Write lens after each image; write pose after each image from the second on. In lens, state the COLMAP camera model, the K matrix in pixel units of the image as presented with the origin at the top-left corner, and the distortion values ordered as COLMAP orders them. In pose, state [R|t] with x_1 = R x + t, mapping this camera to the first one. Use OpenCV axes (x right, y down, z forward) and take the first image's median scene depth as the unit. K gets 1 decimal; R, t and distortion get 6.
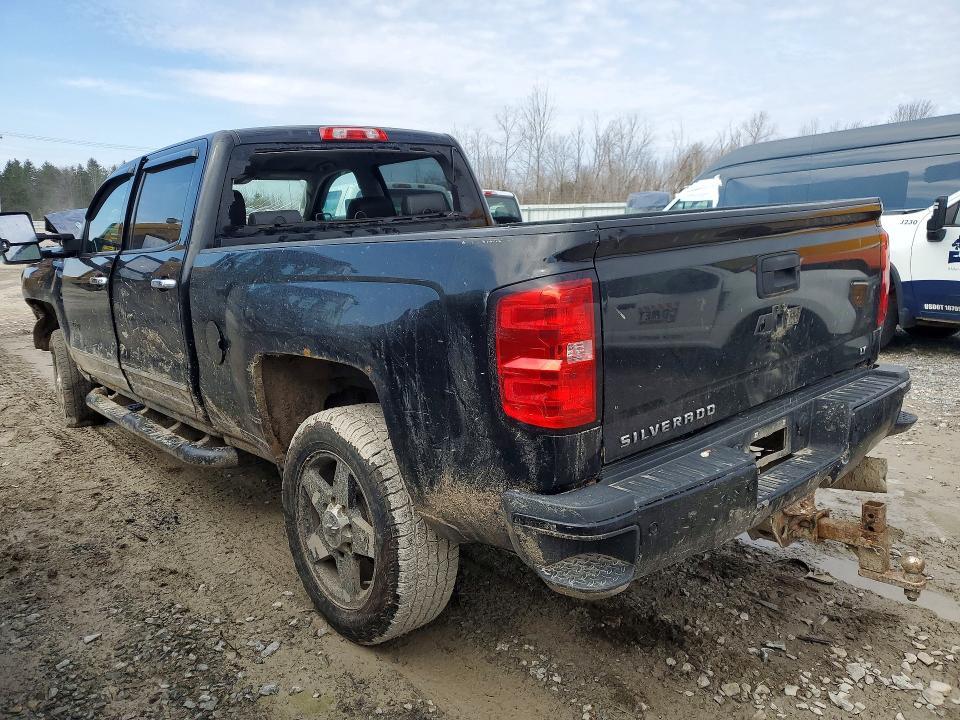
lens RADIAL K [[775.4, 0, 476.0], [0, 775.4, 358.4], [0, 0, 1]] dist [0.036726, -0.003531]
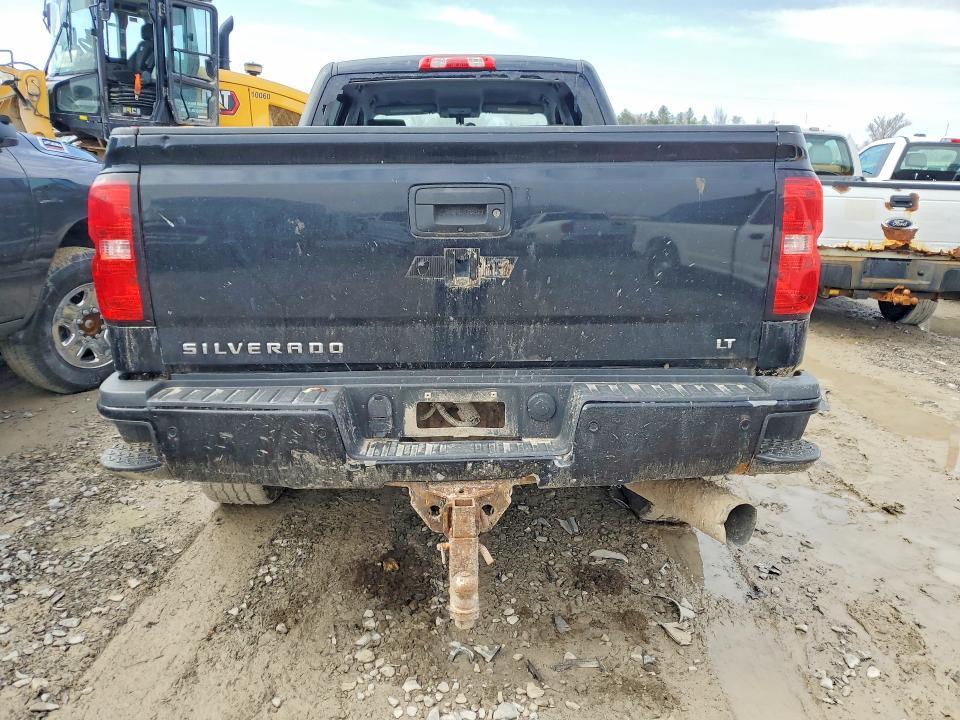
lens RADIAL K [[775.4, 0, 476.0], [0, 775.4, 358.4], [0, 0, 1]] dist [0.036726, -0.003531]
pose [[0.754202, 0.200187, -0.625383, 0.944891], [-0.161012, 0.979700, 0.119426, -0.054838], [0.636596, 0.010623, 0.771124, 0.373293]]
